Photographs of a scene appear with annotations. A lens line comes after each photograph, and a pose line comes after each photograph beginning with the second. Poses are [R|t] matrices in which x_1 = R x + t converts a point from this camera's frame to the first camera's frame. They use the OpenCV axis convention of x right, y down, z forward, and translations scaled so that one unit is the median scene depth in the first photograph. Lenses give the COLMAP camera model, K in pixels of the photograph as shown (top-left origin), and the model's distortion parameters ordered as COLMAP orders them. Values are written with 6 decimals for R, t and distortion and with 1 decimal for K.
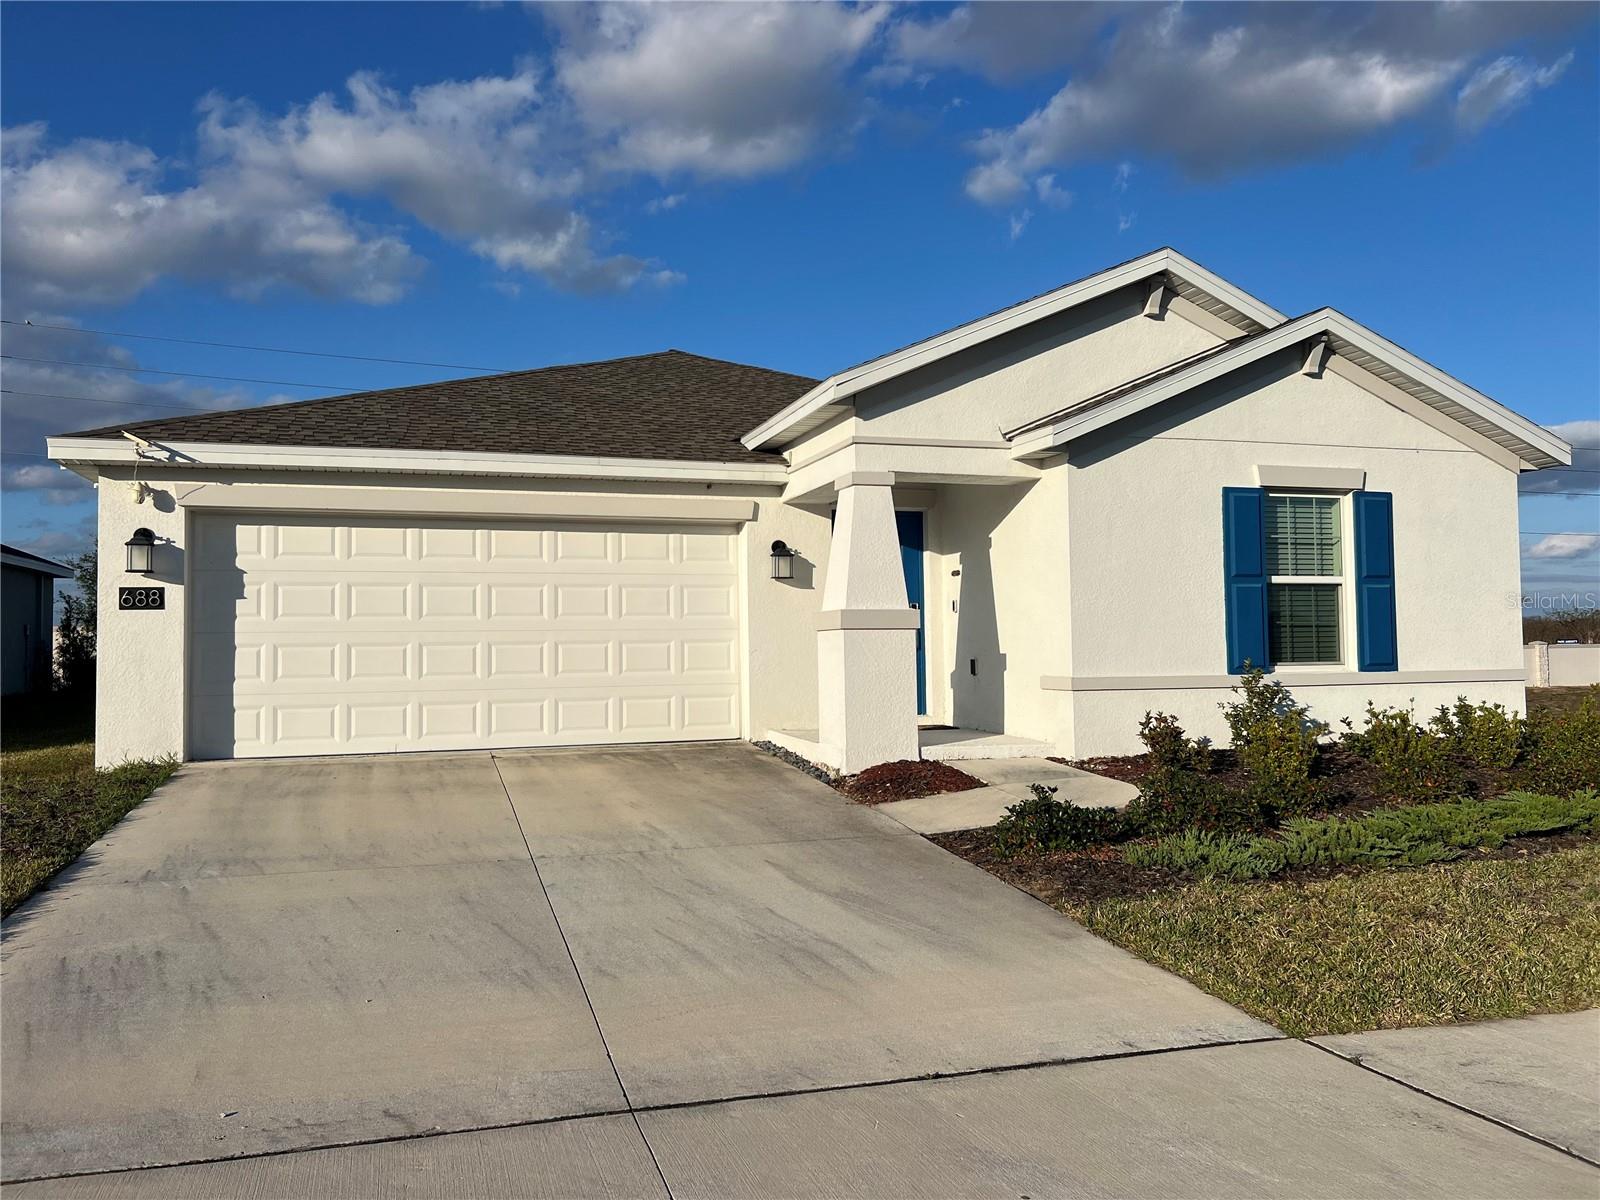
lens RADIAL K [[1207.4, 0, 804.9], [0, 1207.4, 589.1], [0, 0, 1]] dist [0.052056, -0.056254]
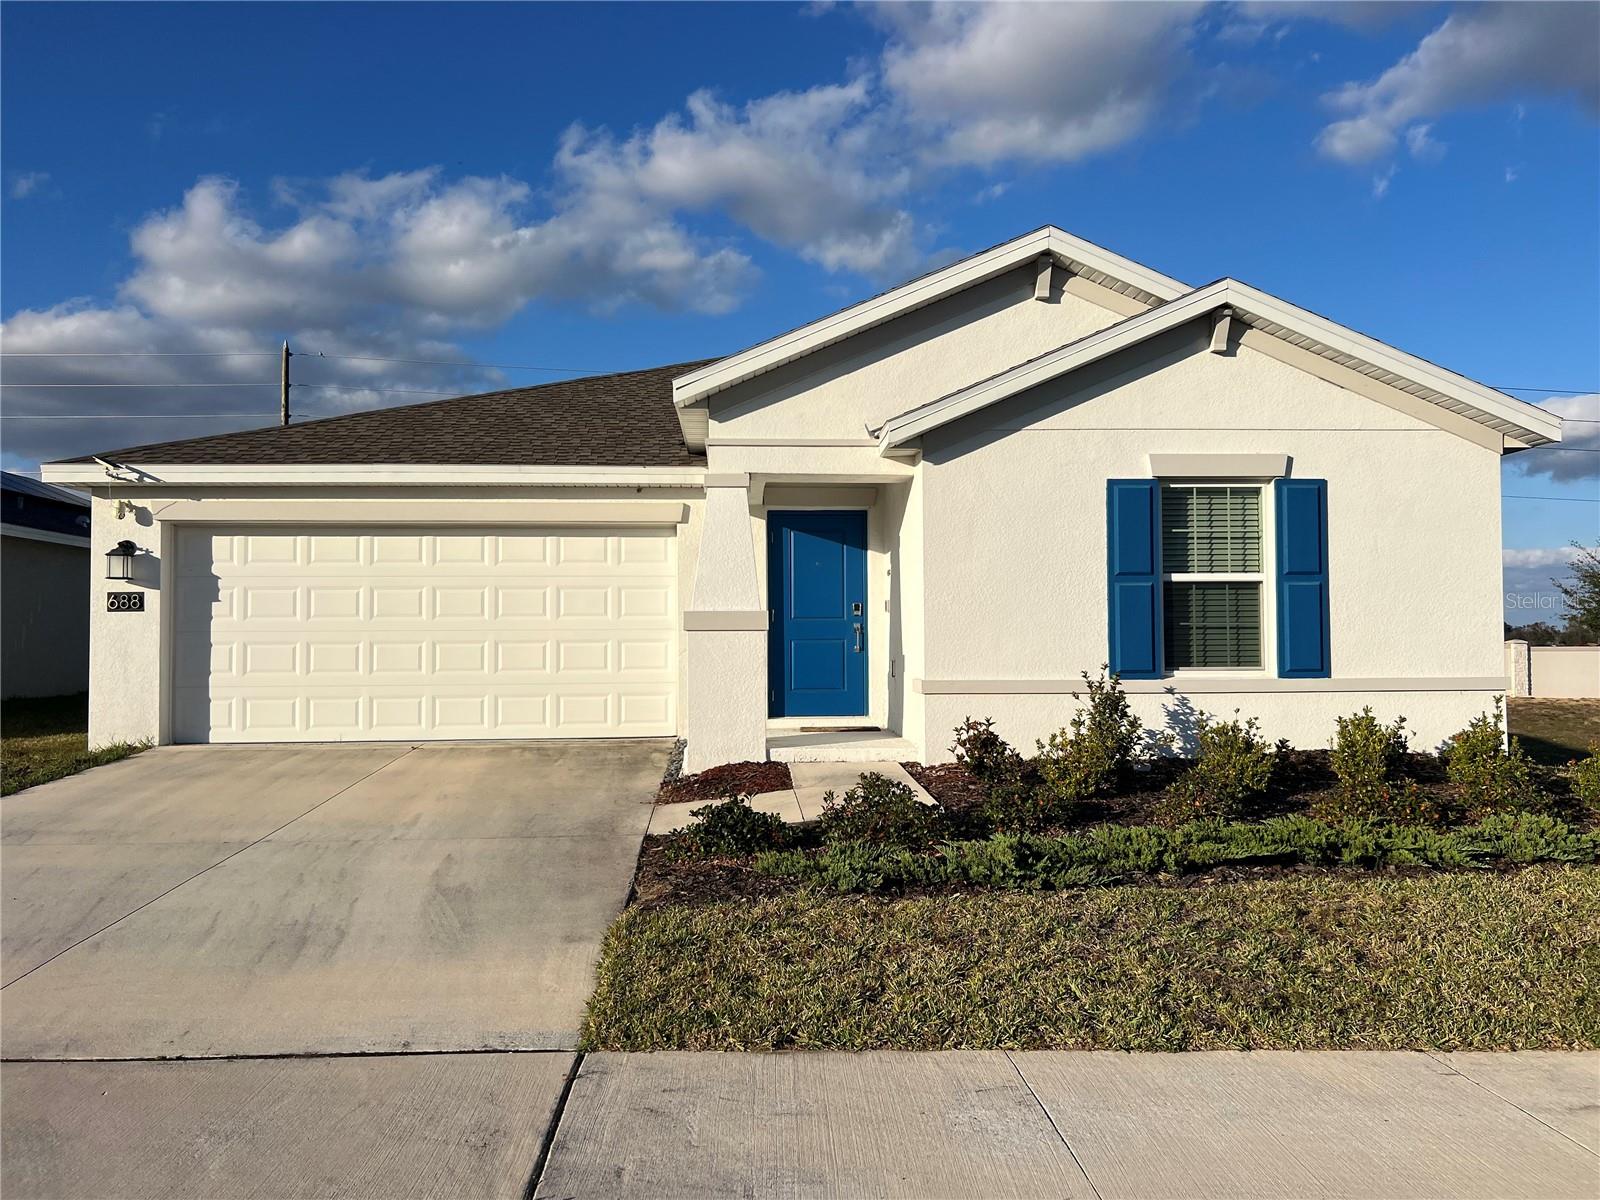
lens RADIAL K [[1207.7, 0, 795.1], [0, 1207.7, 597.1], [0, 0, 1]] dist [0.055979, -0.062857]
pose [[0.970546, -0.003889, -0.240884, 0.332455], [0.006513, 0.999928, 0.010097, -0.004149], [0.240827, -0.011368, 0.970501, 0.035535]]
